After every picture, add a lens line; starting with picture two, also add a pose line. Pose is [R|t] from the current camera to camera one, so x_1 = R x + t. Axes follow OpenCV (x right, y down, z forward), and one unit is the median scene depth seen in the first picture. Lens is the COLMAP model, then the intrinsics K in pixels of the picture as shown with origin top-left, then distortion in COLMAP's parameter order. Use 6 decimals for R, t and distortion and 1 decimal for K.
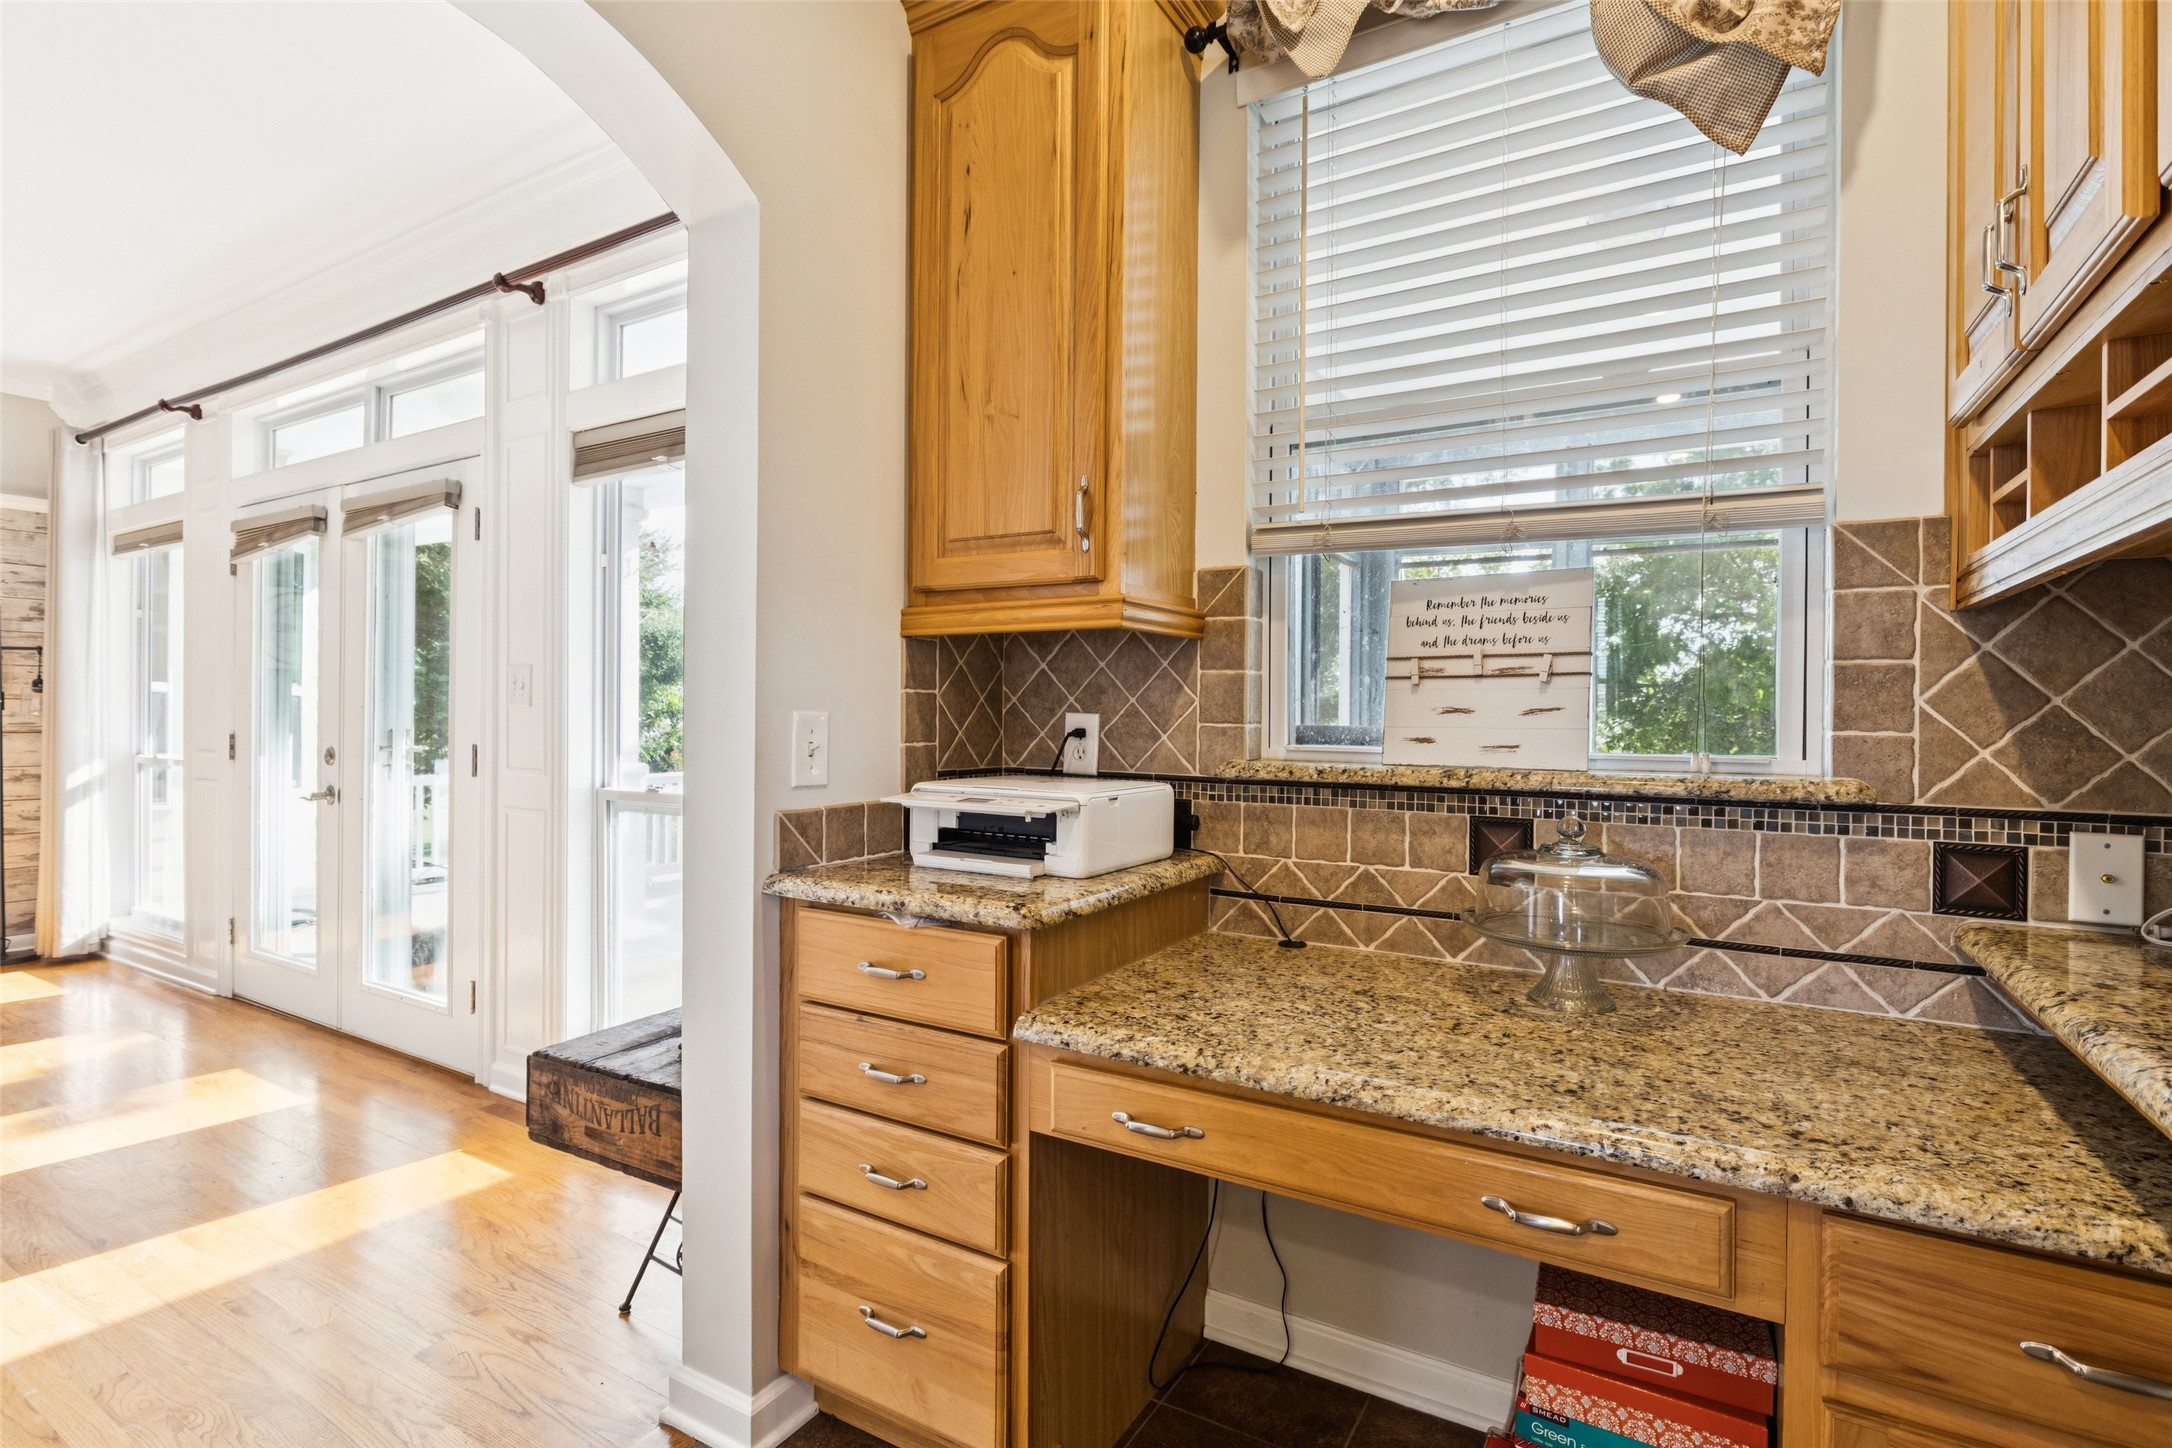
lens RADIAL K [[1031.7, 0, 1091.6], [0, 1031.7, 725.4], [0, 0, 1]] dist [-0.000482, -0.000099]
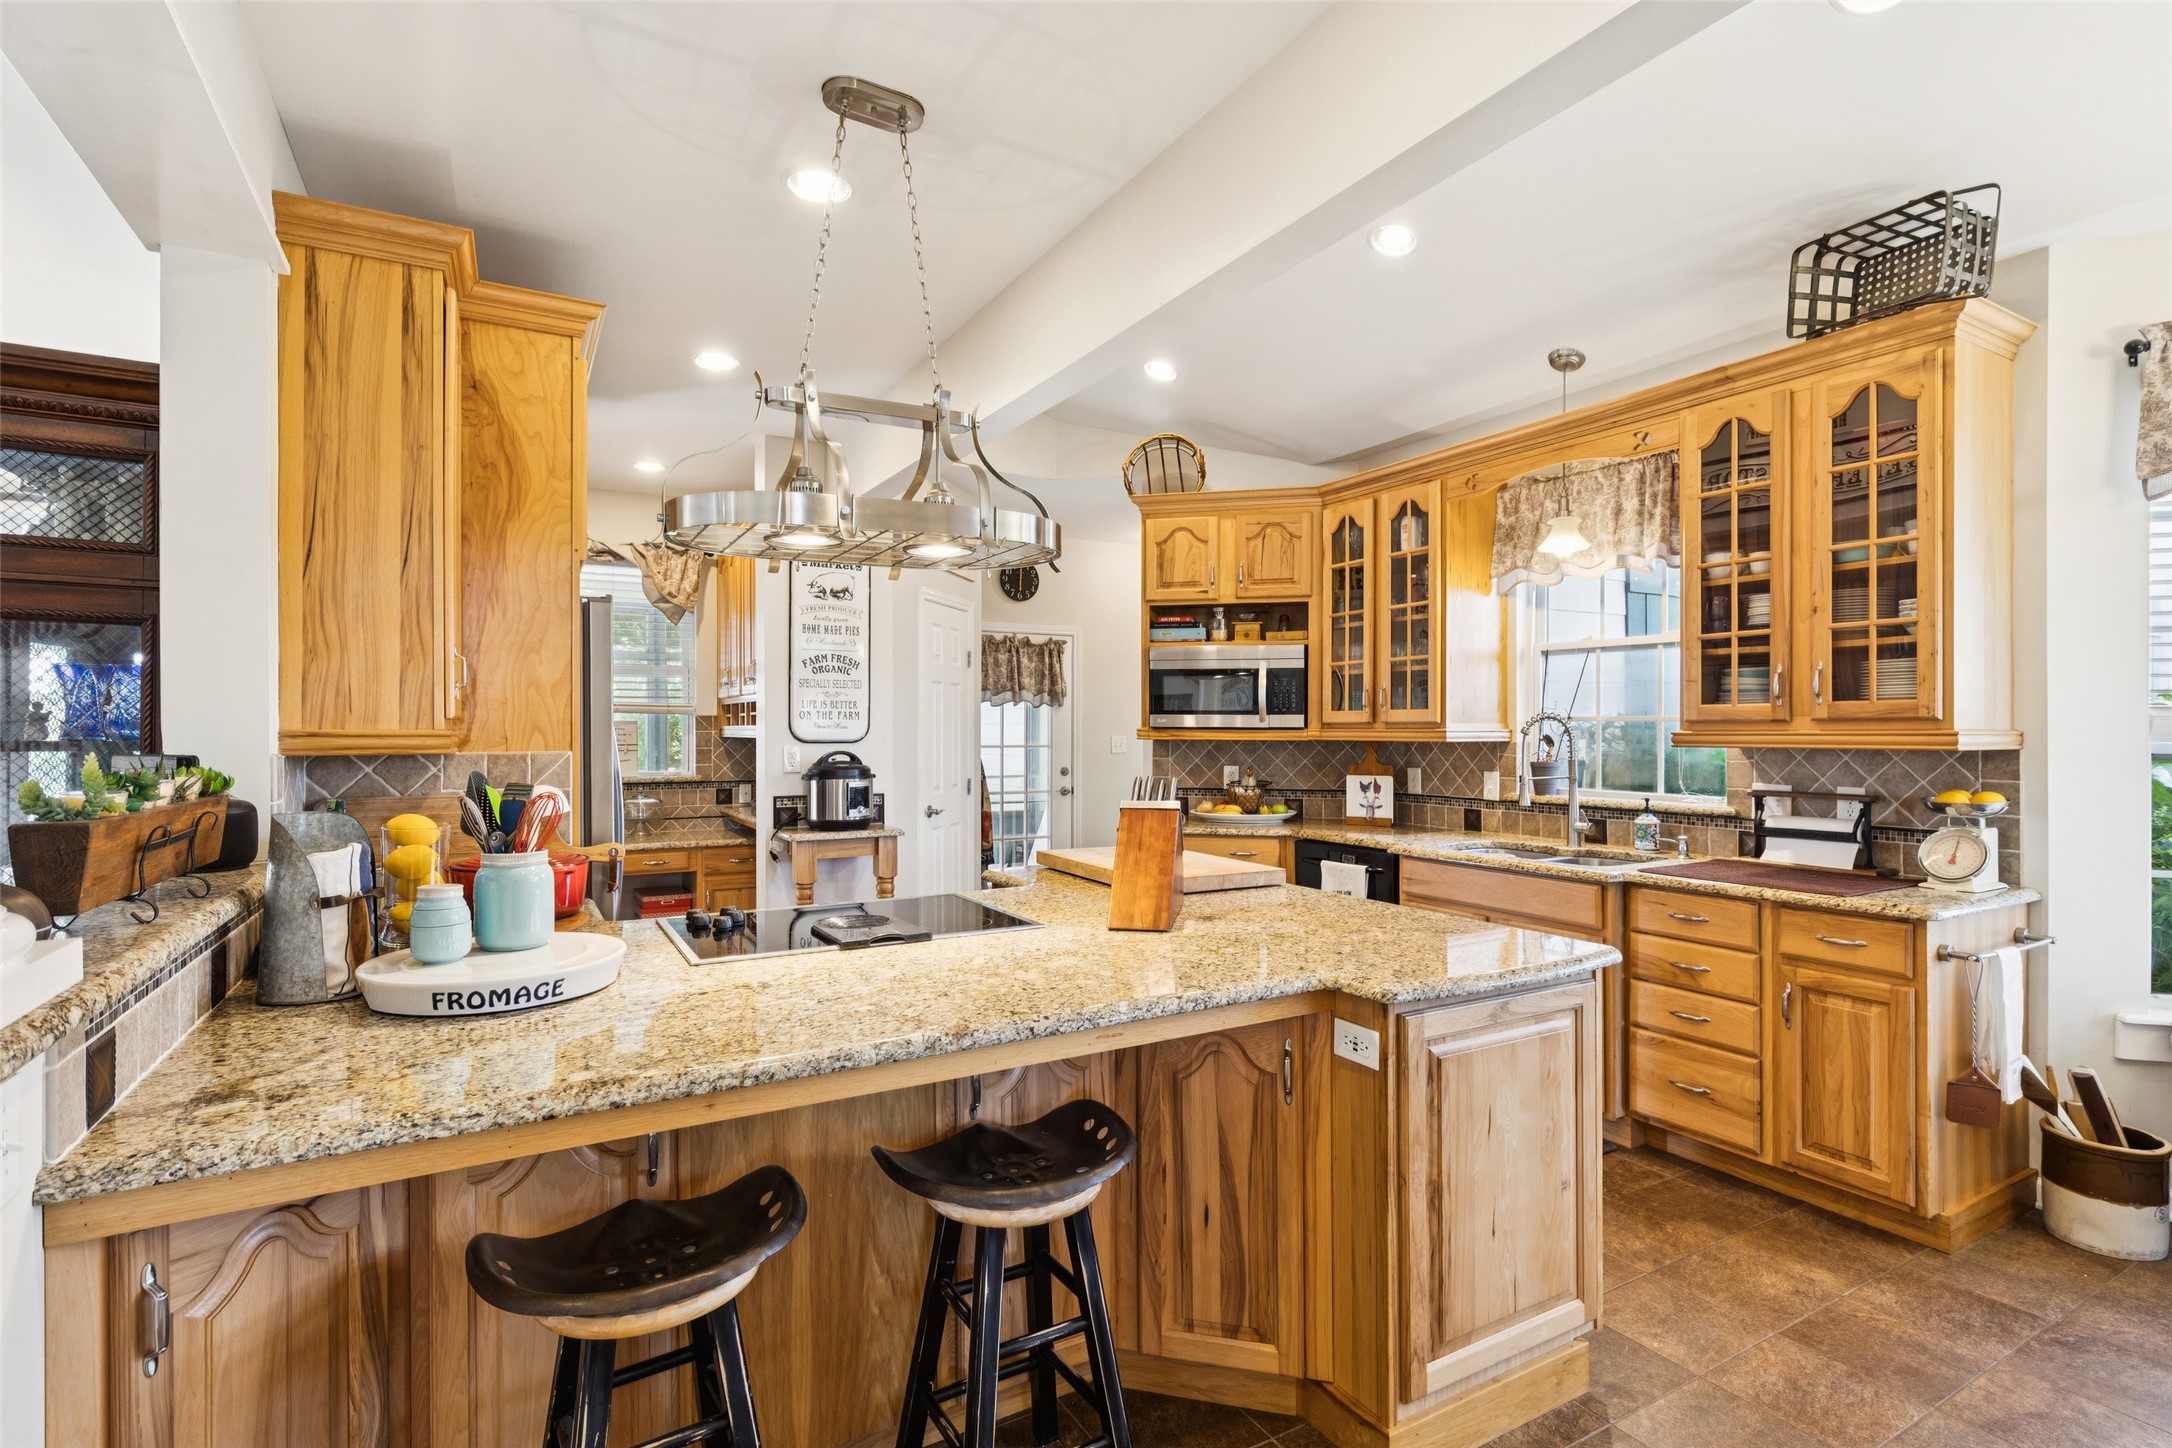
lens RADIAL K [[1031.7, 0, 1094.2], [0, 1031.7, 729.3], [0, 0, 1]] dist [-0.000482, -0.000099]
pose [[0.497007, -0.010298, 0.867685, -2.236820], [0.007357, 0.999944, 0.007654, -0.165682], [-0.867715, 0.002580, 0.497055, -2.636983]]
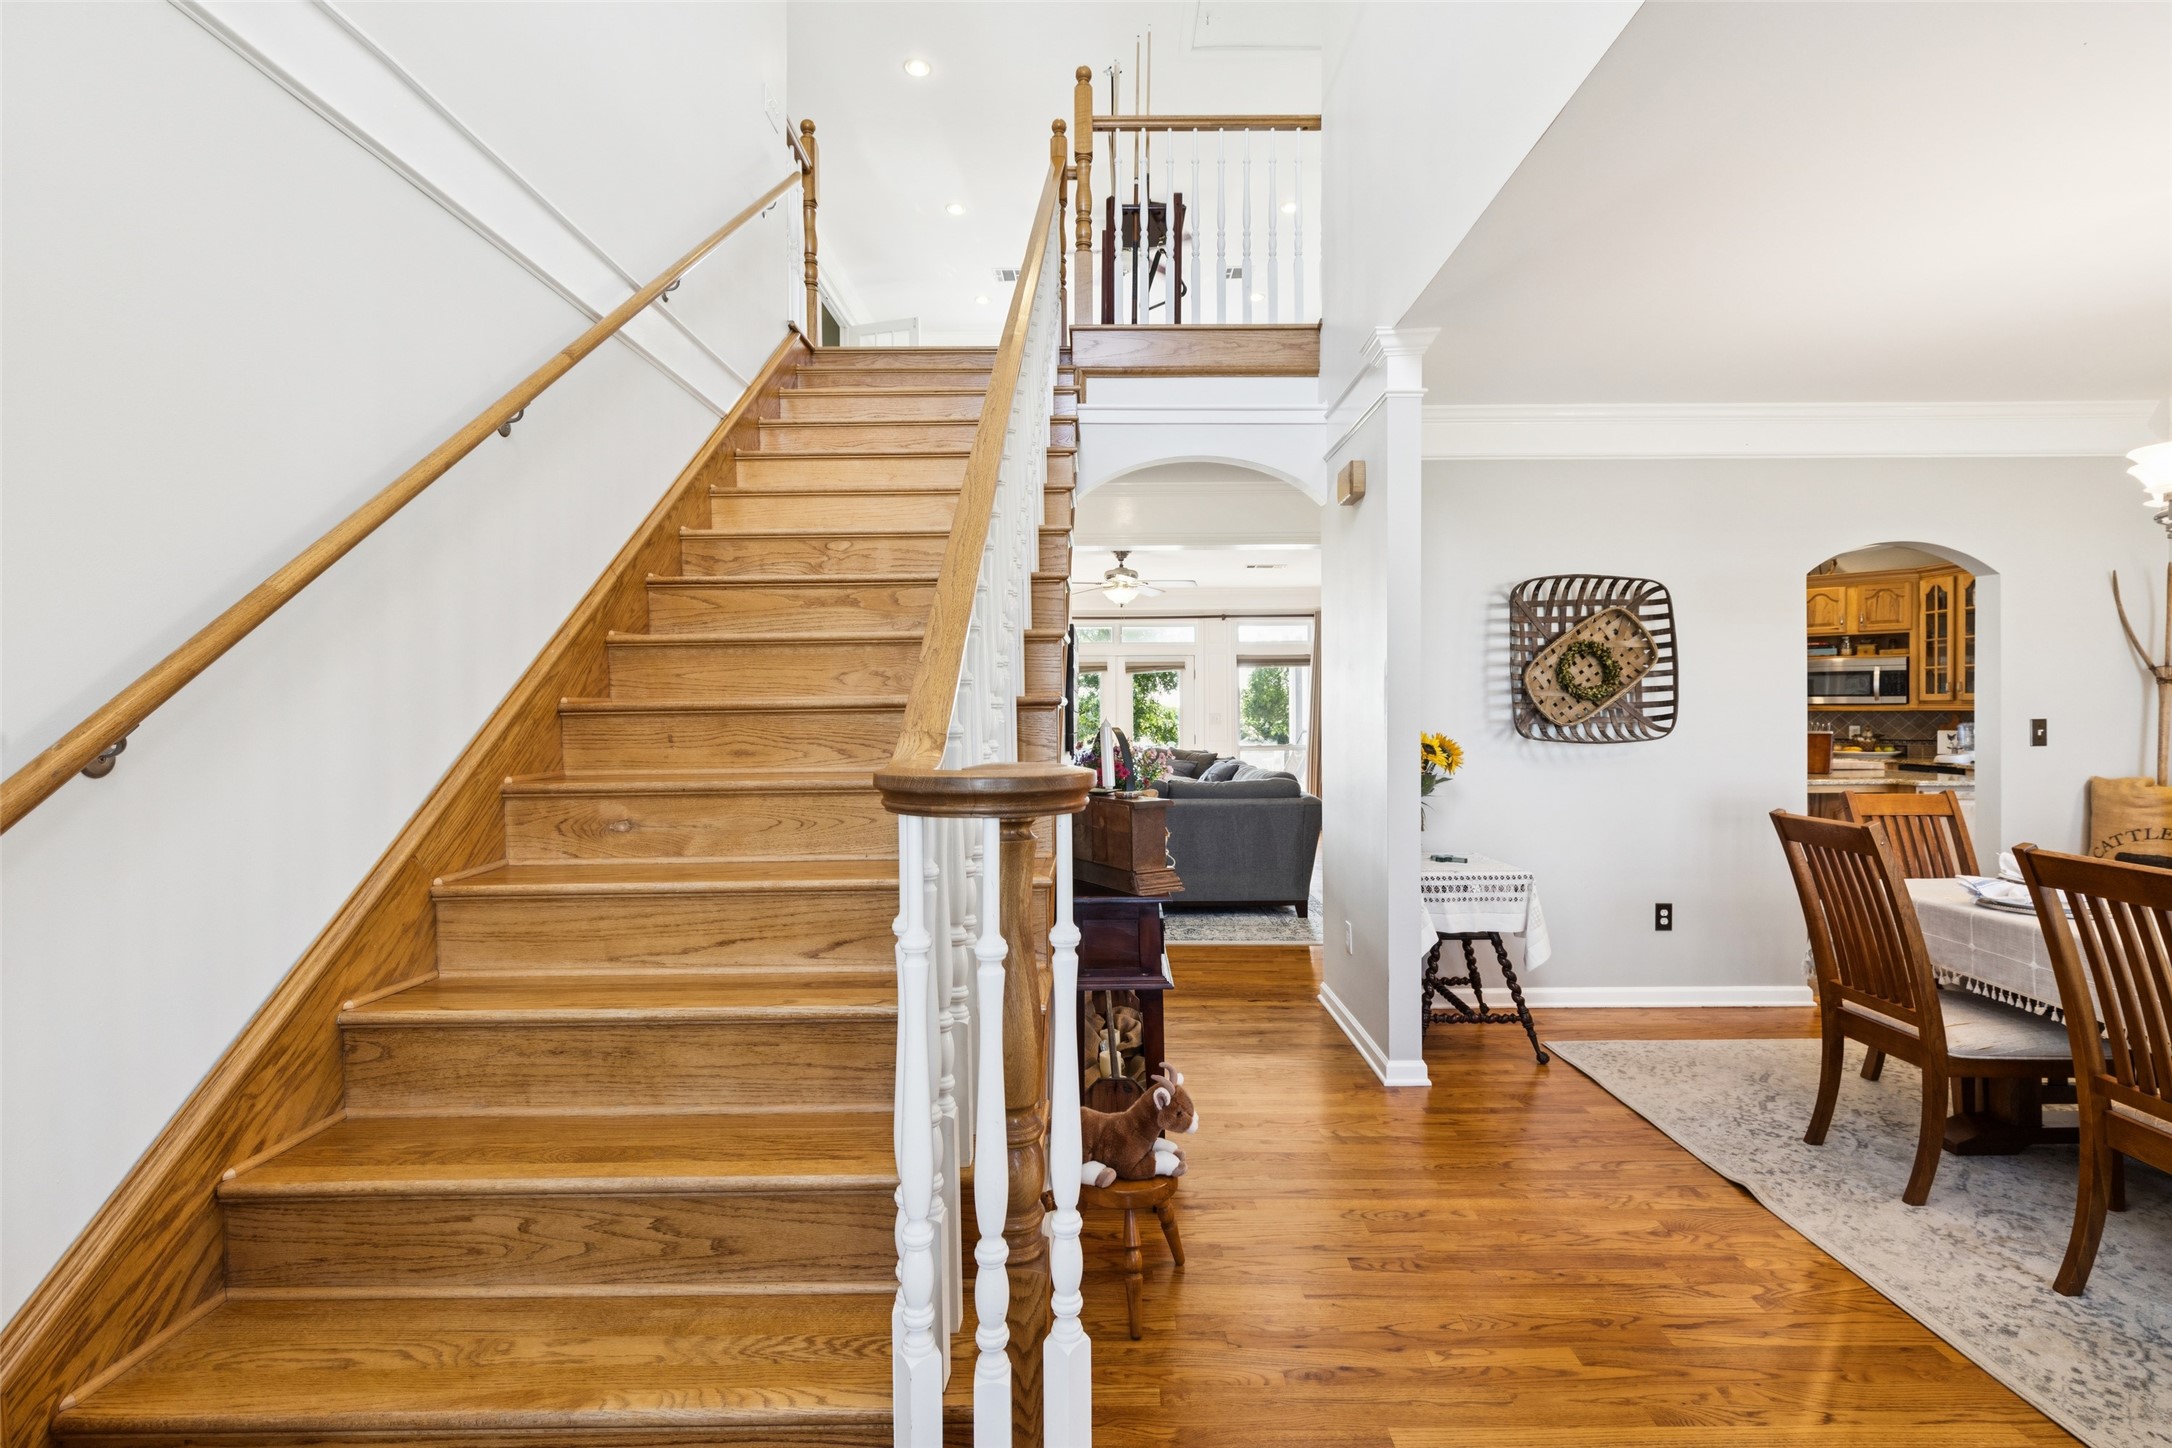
lens RADIAL K [[986.8, 0, 1087.1], [0, 986.8, 723.9], [0, 0, 1]] dist [-0.000037, -0.000096]
pose [[0.863953, -0.024836, 0.502959, -6.243678], [0.019410, 0.999683, 0.016022, -0.208858], [-0.503198, -0.004080, 0.864162, -4.225410]]
